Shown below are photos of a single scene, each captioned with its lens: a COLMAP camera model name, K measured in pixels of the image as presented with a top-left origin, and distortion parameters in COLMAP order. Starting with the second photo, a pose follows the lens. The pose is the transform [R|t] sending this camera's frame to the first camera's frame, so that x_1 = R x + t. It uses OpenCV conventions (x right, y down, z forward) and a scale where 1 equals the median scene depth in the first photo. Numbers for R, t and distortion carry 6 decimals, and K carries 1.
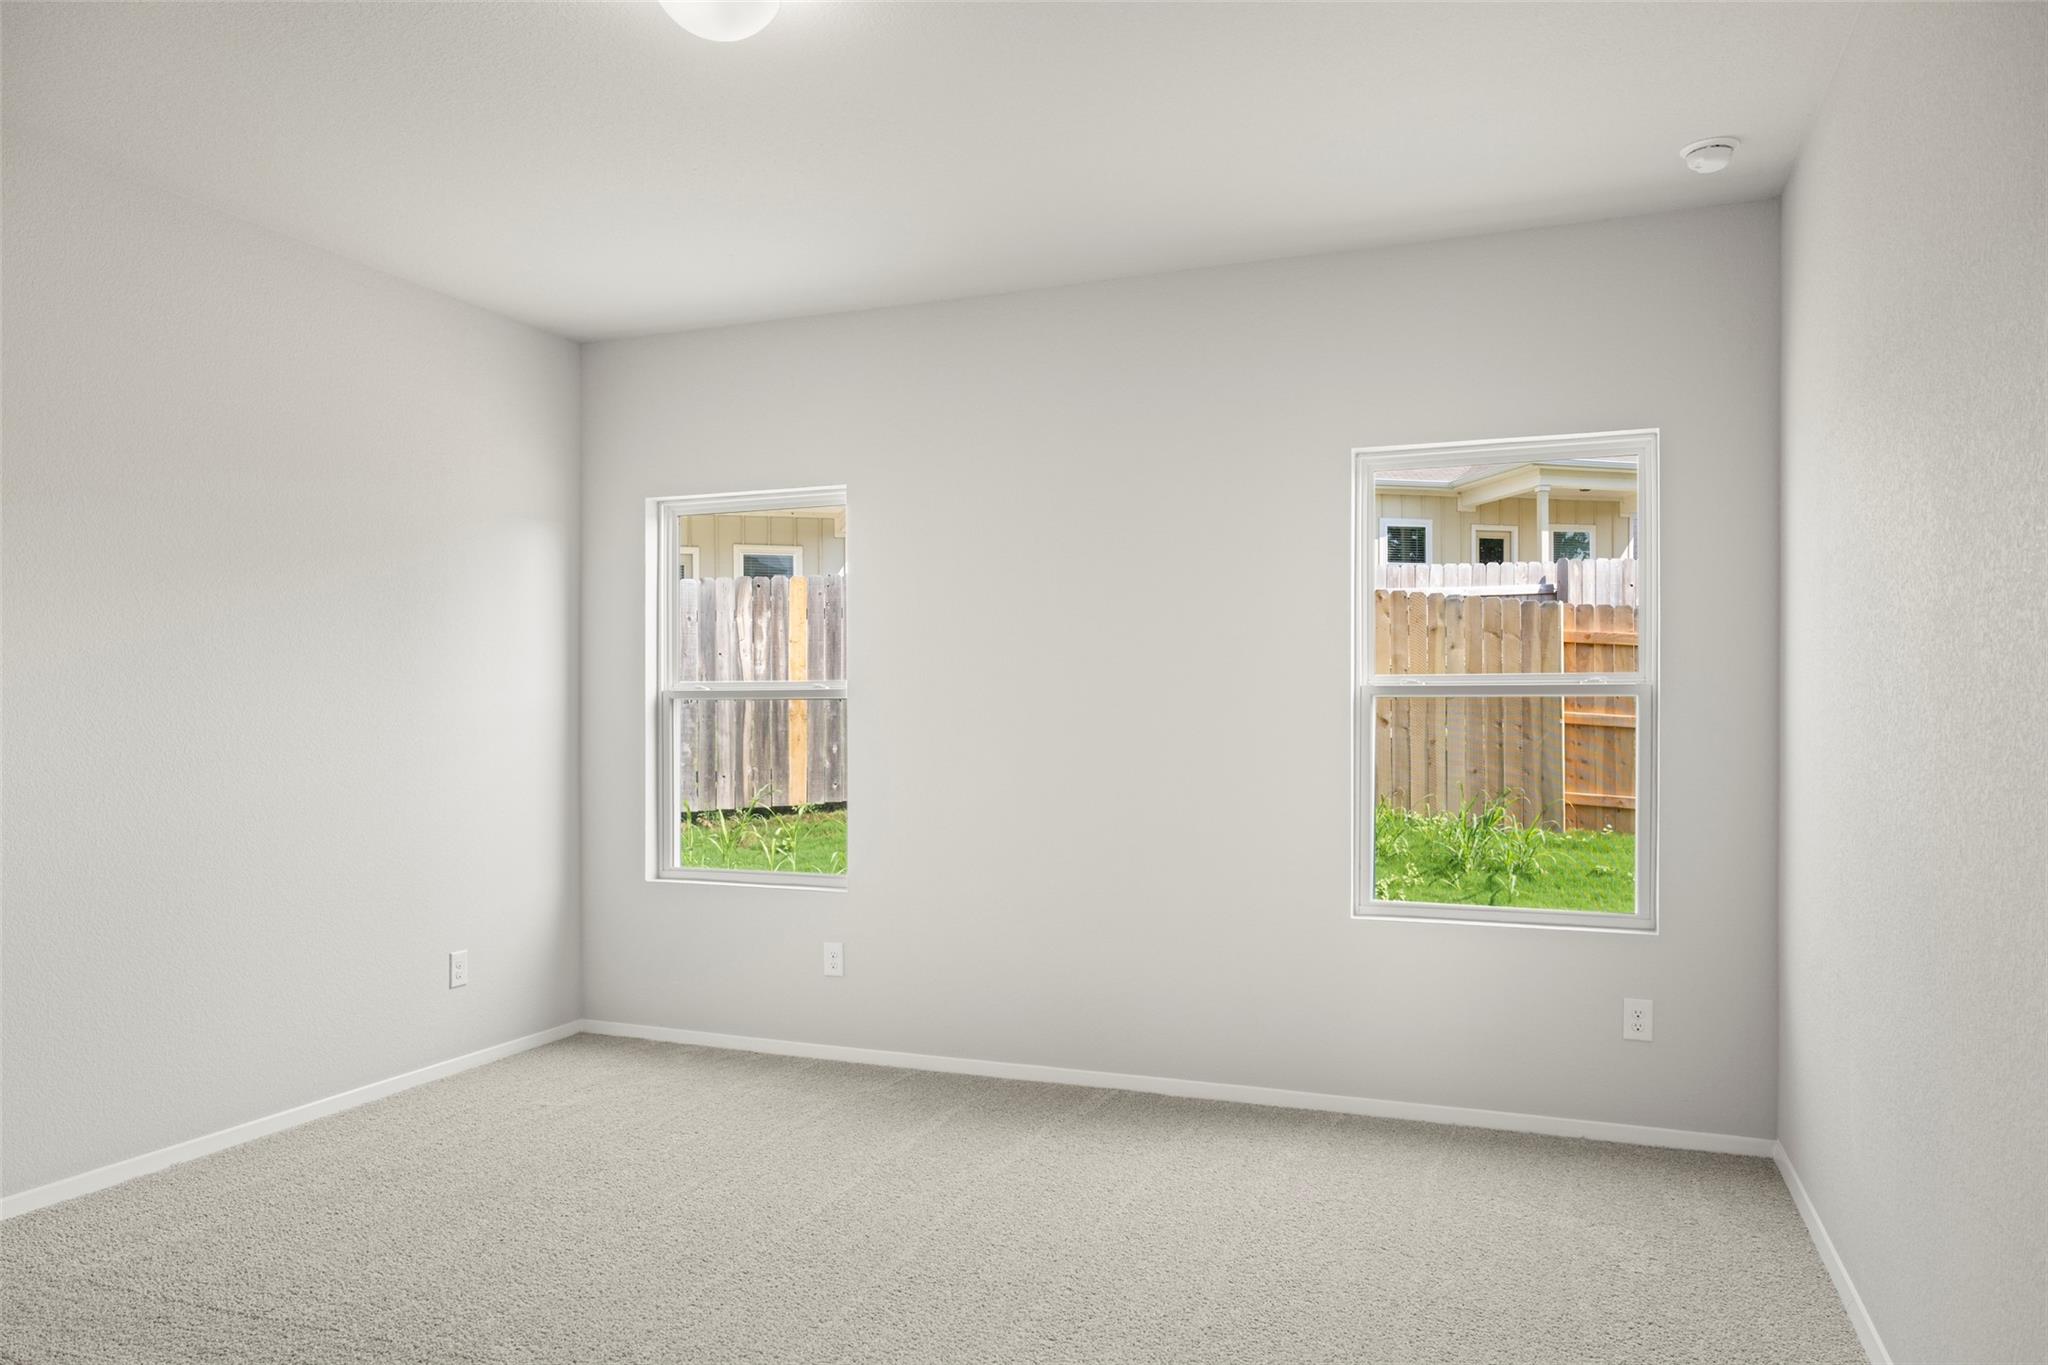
lens RADIAL K [[1393.2, 0, 1024.0], [0, 1393.2, 682.5], [0, 0, 1]] dist [0.000780, 0.000447]
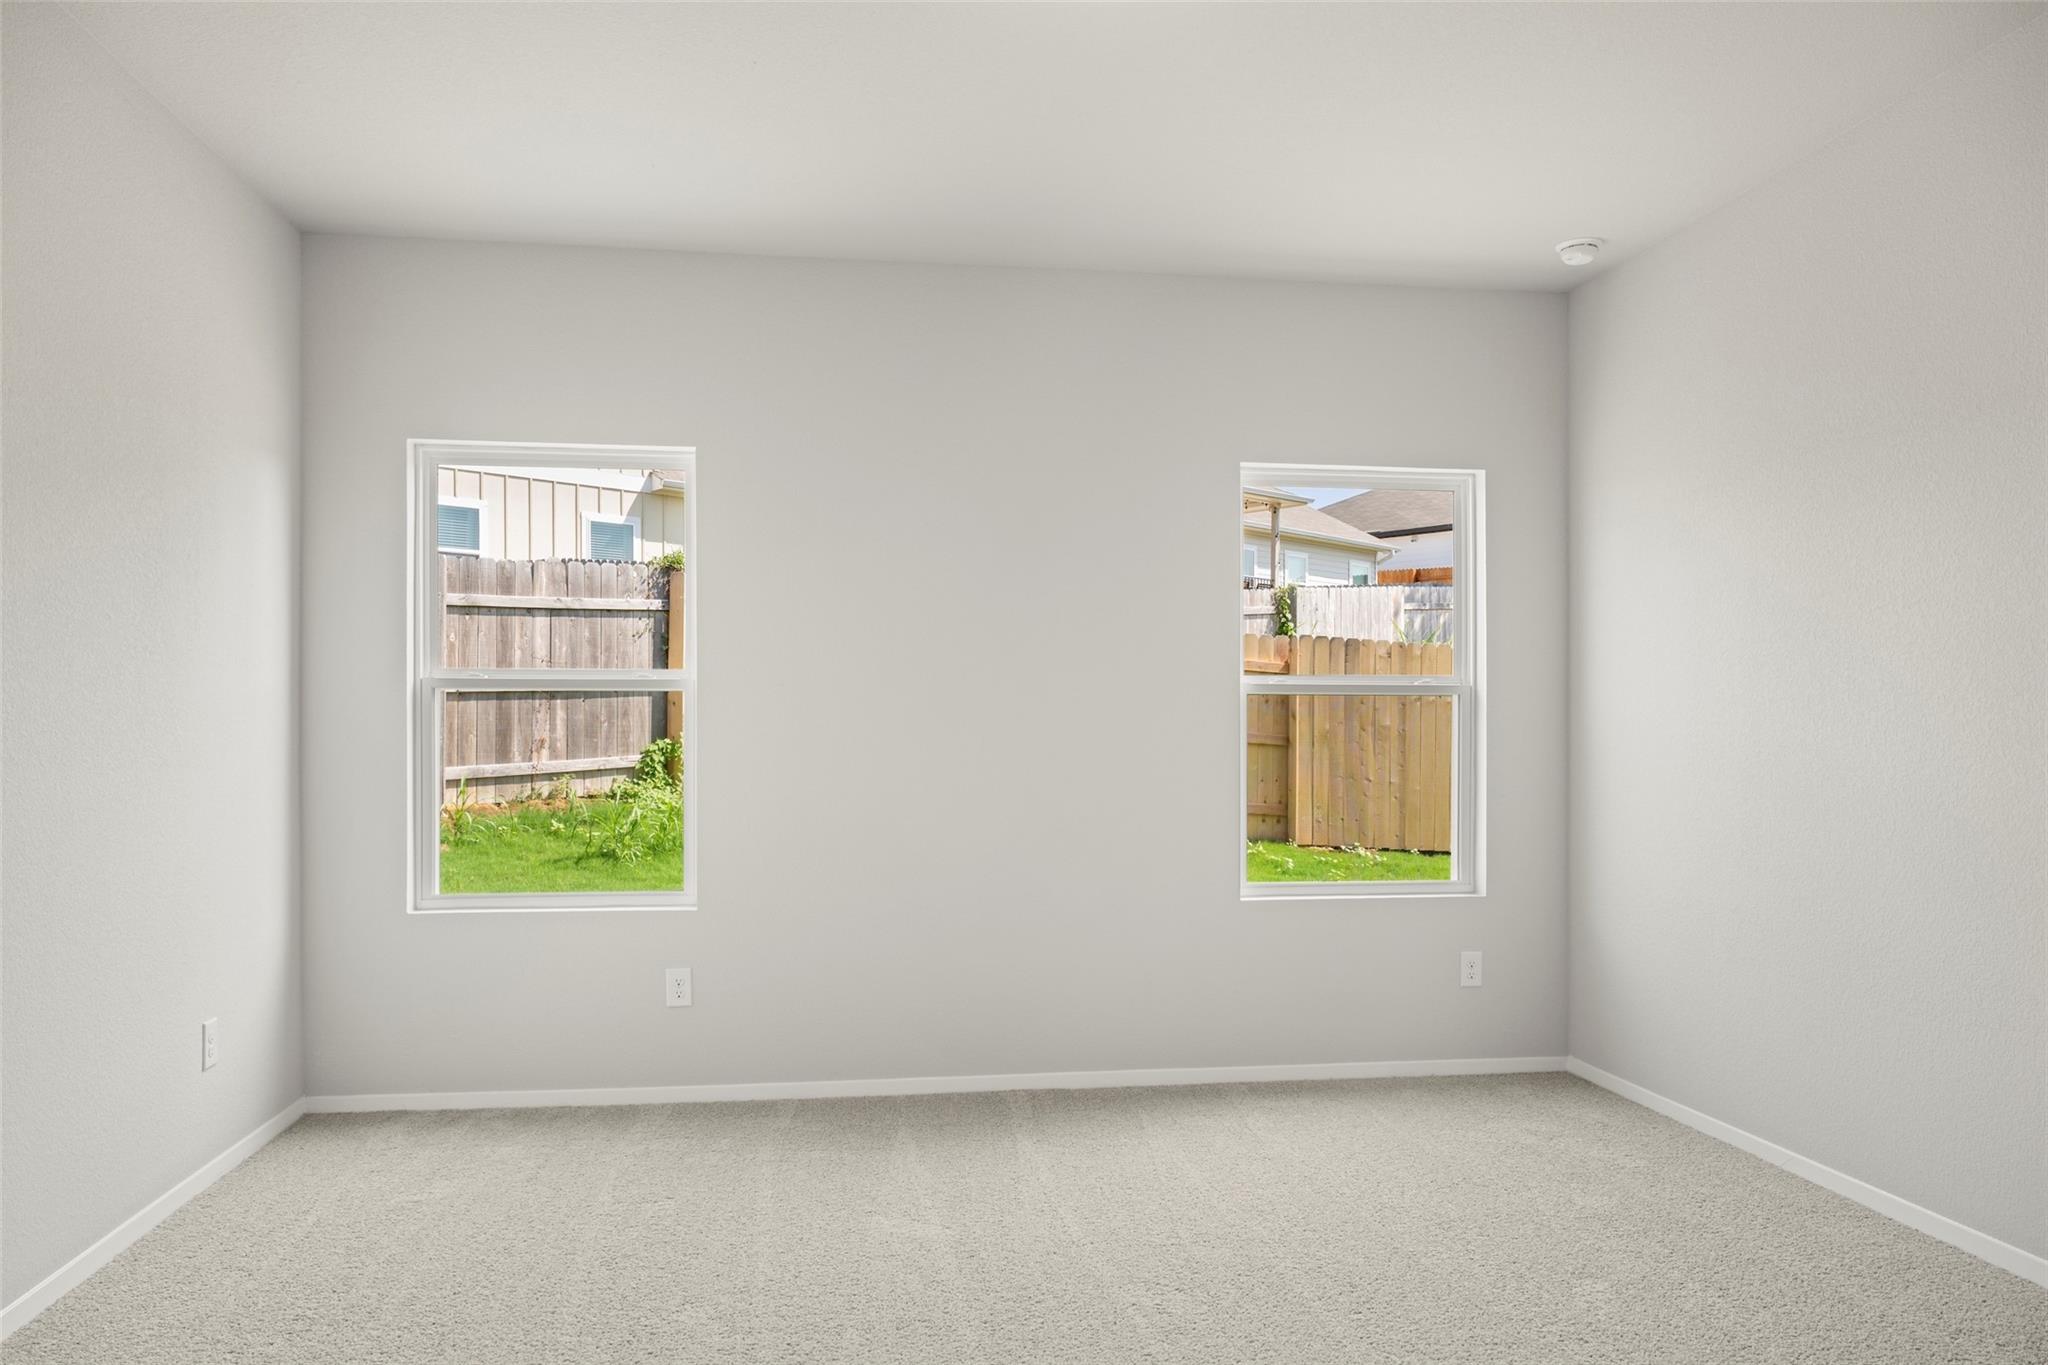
lens RADIAL K [[1400.5, 0, 1018.2], [0, 1400.5, 688.0], [0, 0, 1]] dist [0.002444, -0.000064]
pose [[0.867969, 0.015783, 0.496367, -0.411096], [-0.012563, 0.999873, -0.009825, 0.017412], [-0.496459, 0.002292, 0.868057, 0.136347]]
